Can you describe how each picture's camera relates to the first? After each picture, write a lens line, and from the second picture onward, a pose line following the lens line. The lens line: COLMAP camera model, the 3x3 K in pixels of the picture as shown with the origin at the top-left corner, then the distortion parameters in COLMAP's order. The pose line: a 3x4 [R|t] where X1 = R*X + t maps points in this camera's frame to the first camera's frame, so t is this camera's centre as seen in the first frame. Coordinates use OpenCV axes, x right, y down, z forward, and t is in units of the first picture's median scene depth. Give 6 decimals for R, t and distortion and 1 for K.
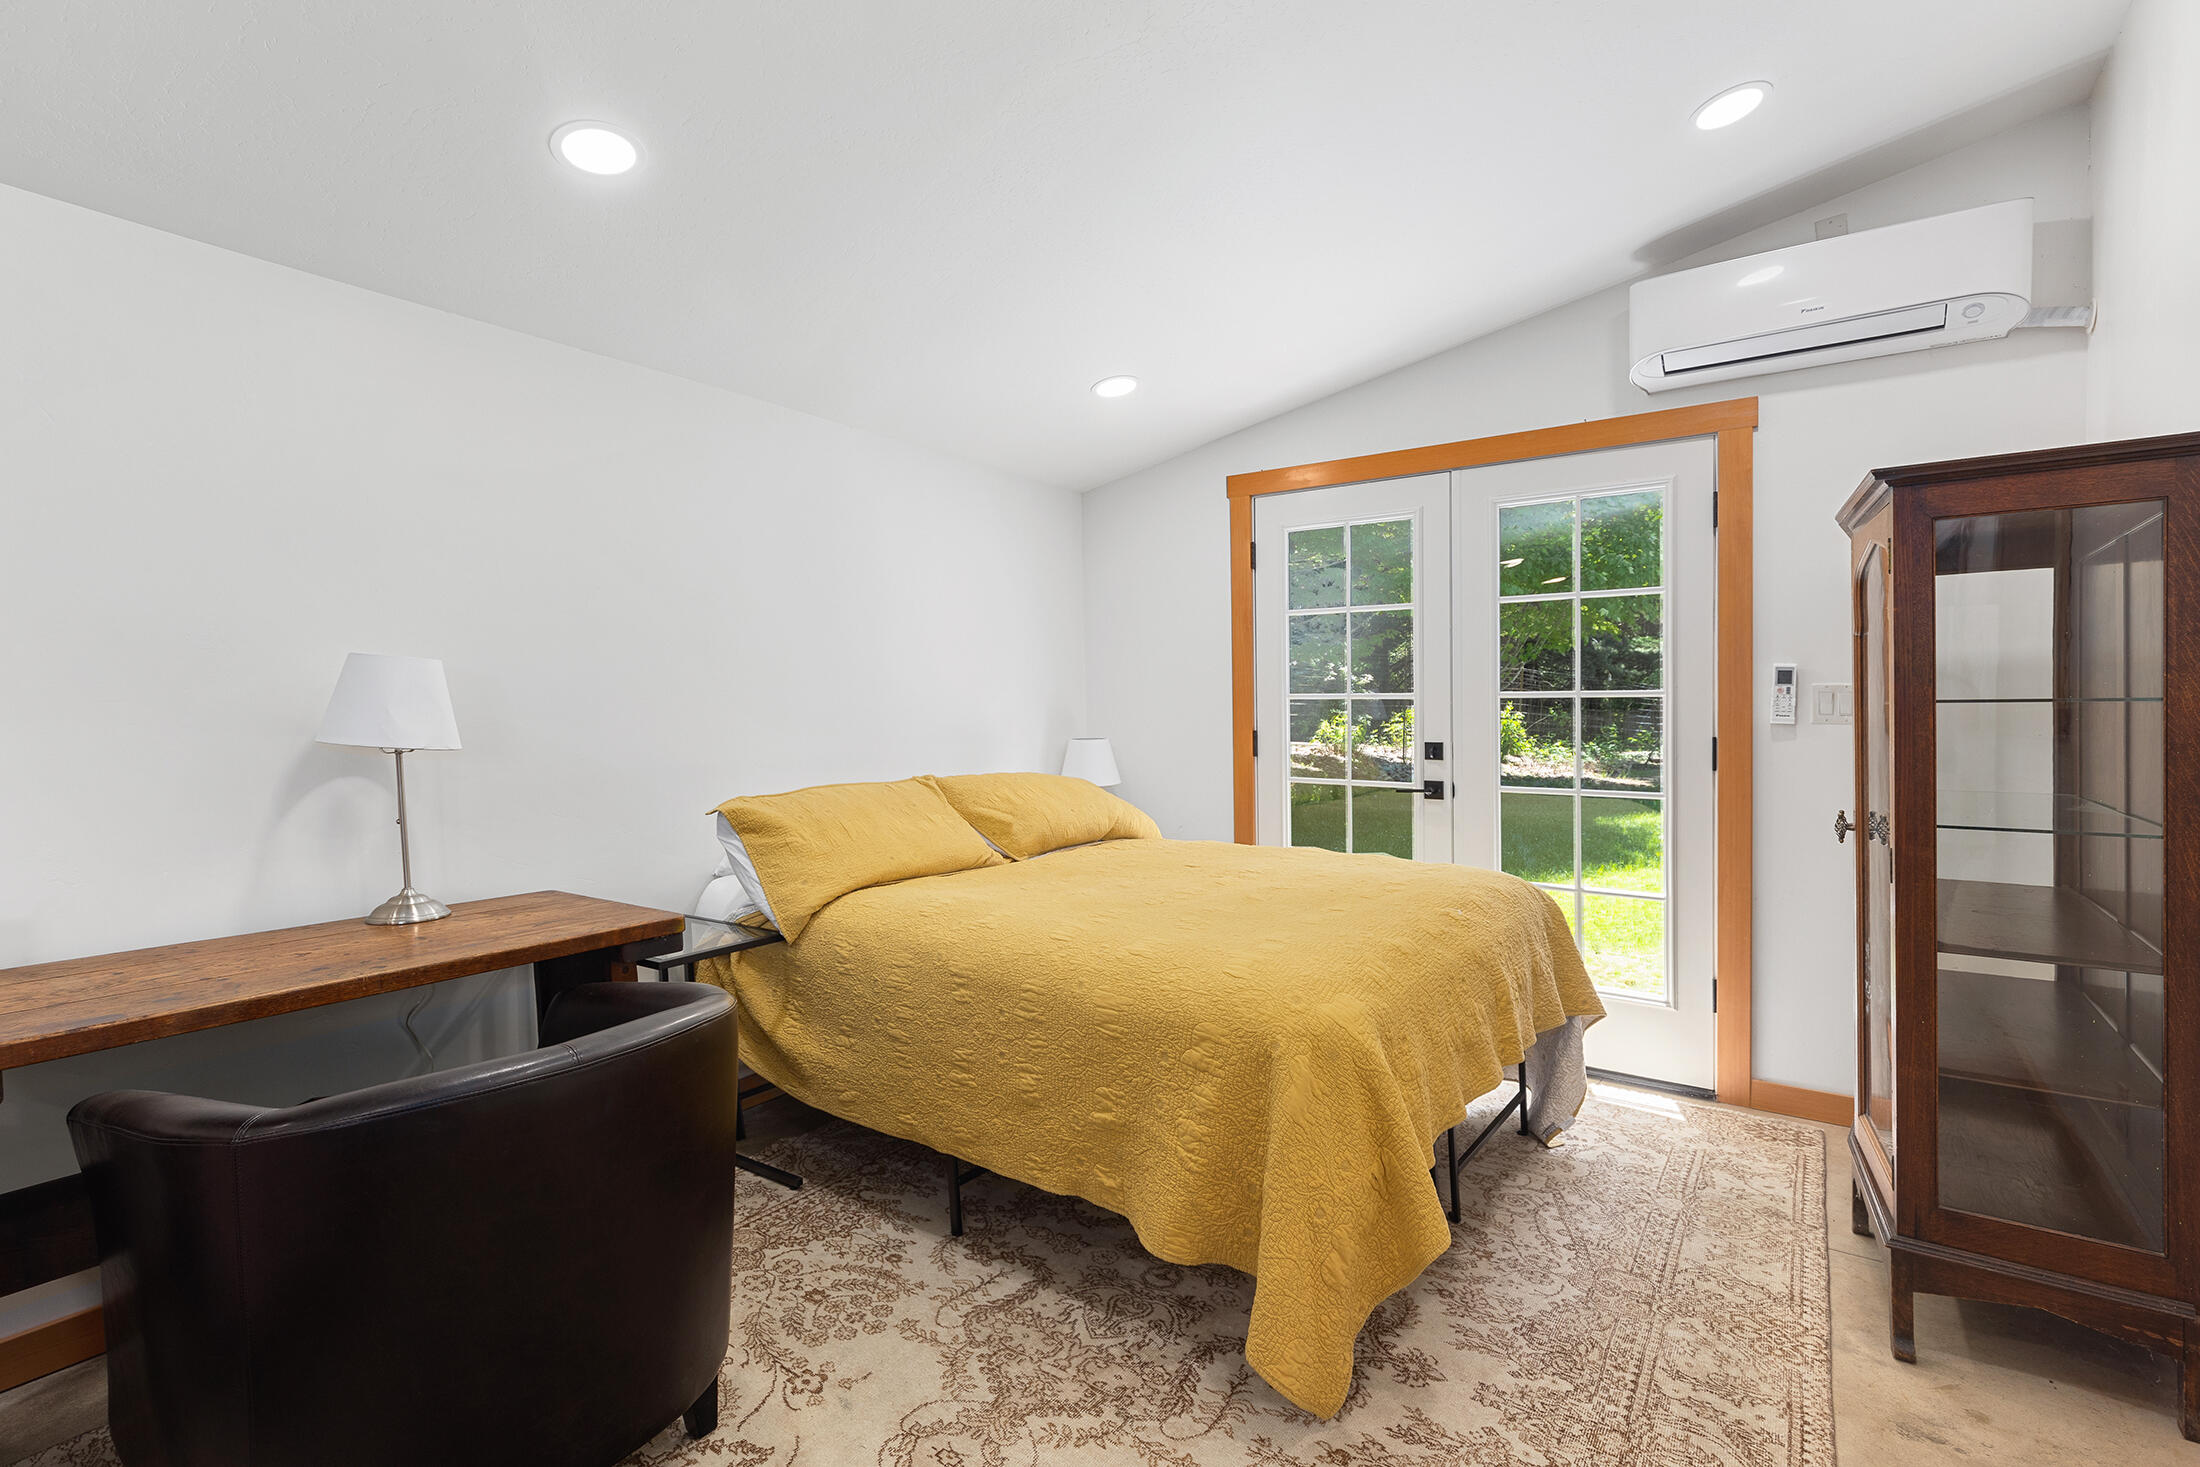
lens RADIAL K [[991.0, 0, 1097.0], [0, 991.0, 721.2], [0, 0, 1]] dist [0.003397, 0.000721]
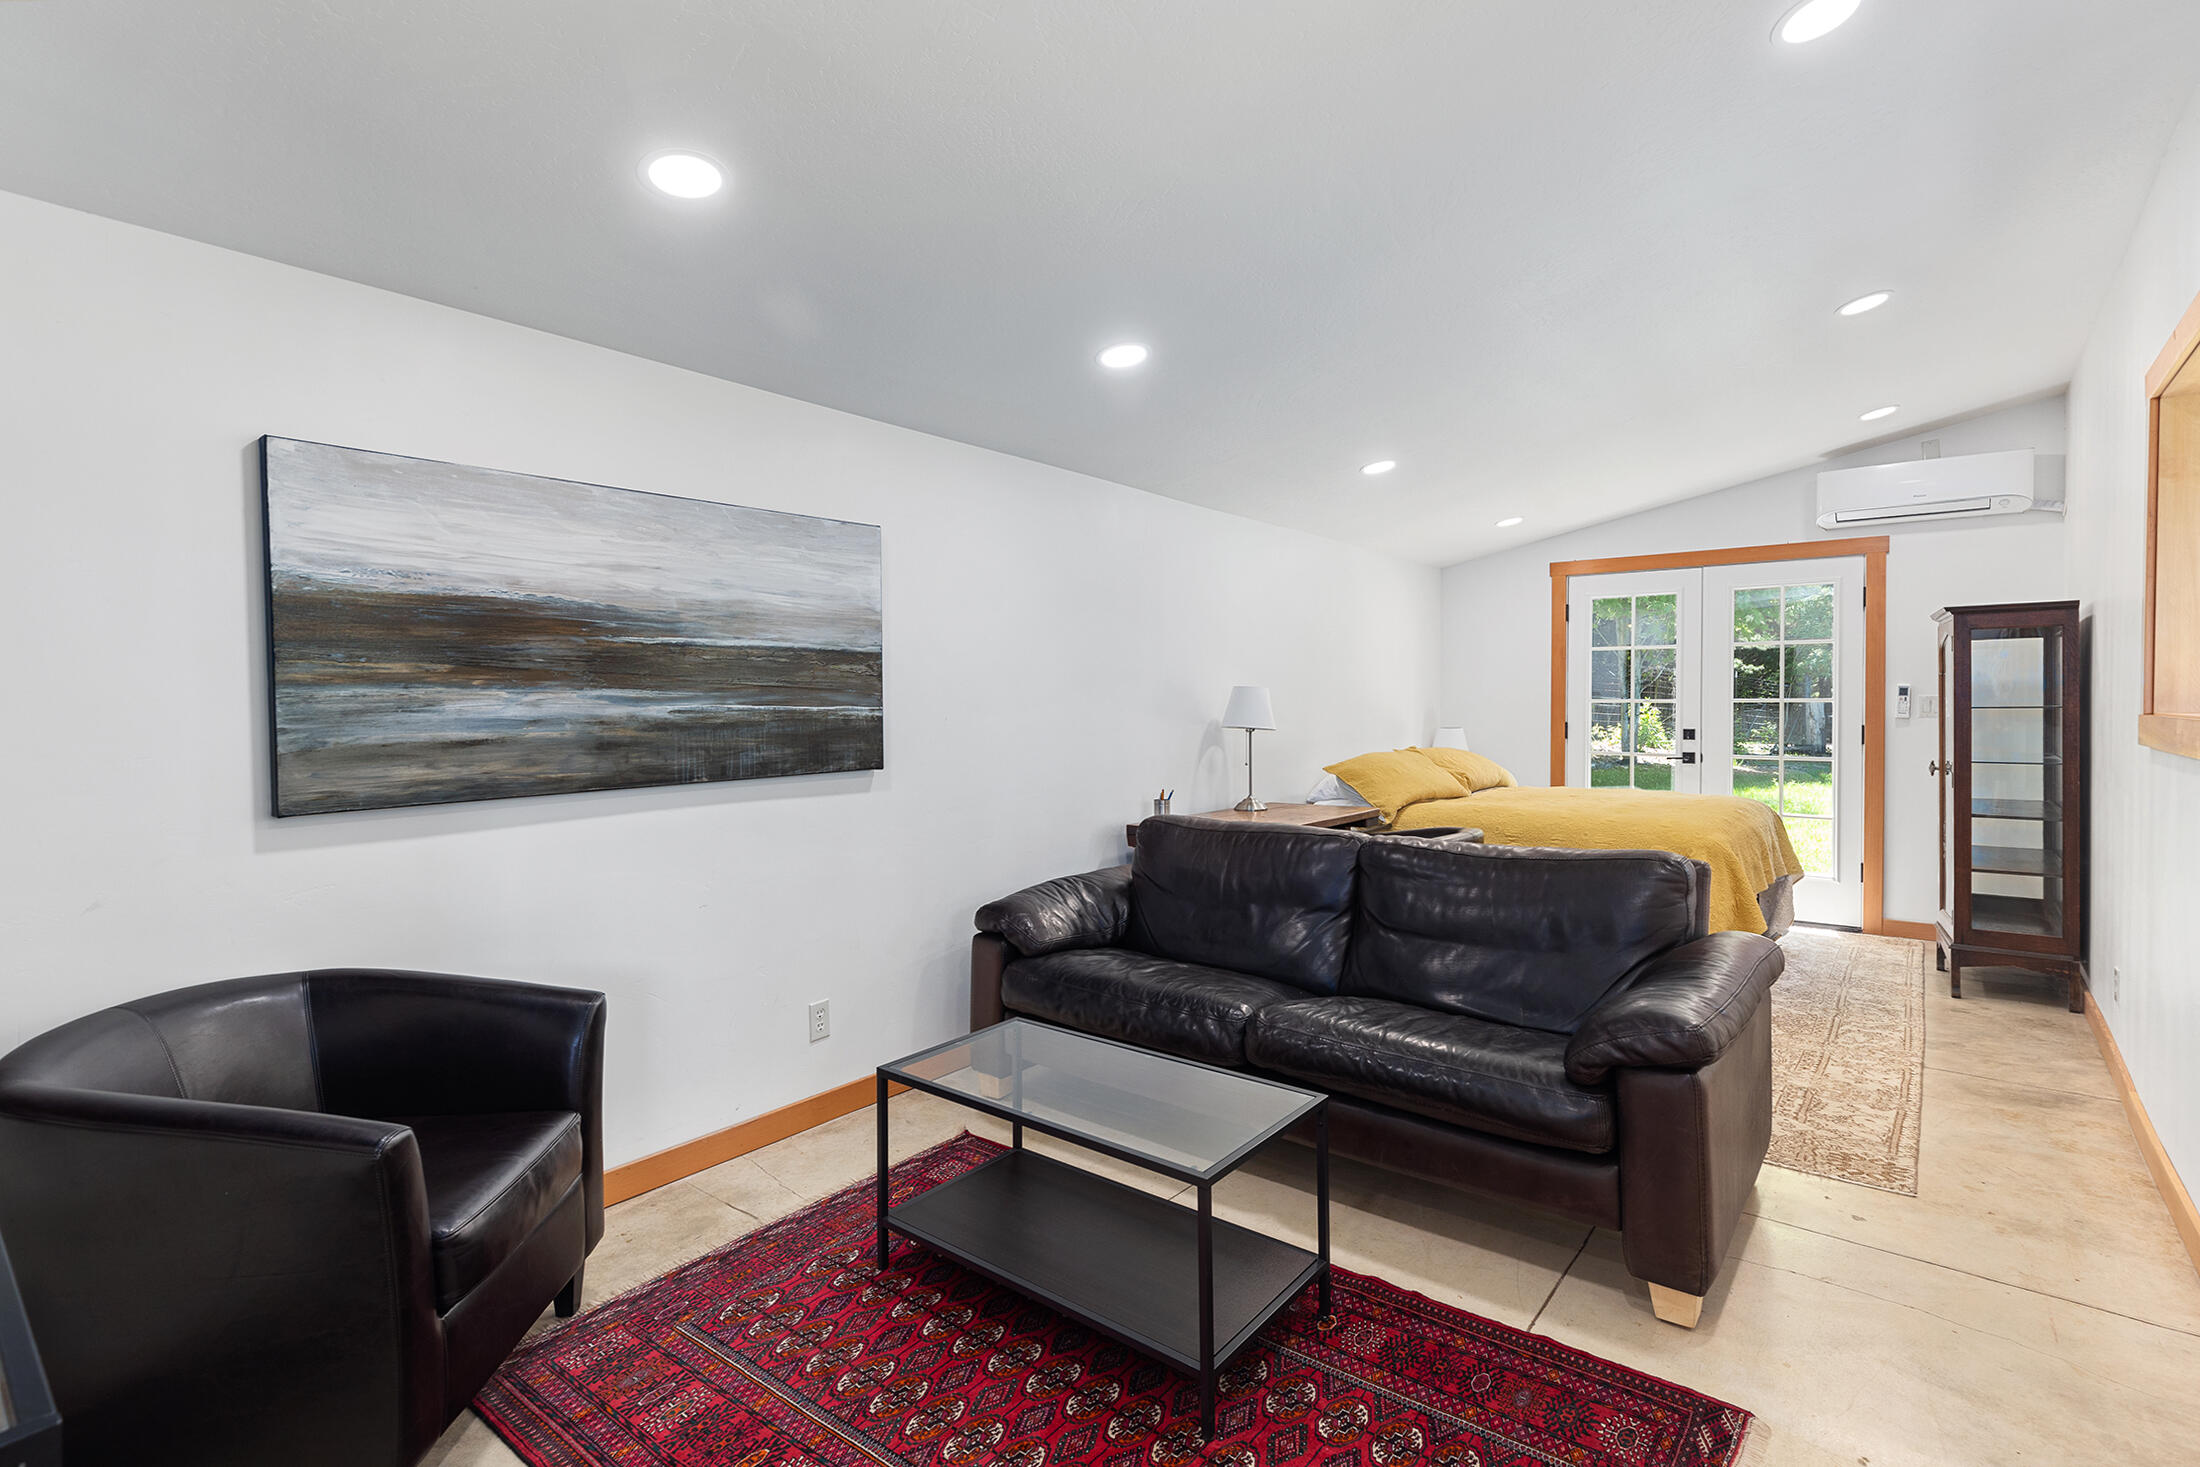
lens RADIAL K [[1030.4, 0, 1159.8], [0, 1030.4, 728.5], [0, 0, 1]] dist [0.001921, 0.000648]
pose [[0.999919, -0.001199, -0.012691, -0.622529], [0.001342, 0.999936, 0.011260, -0.000326], [0.012677, -0.011277, 0.999856, -0.874788]]
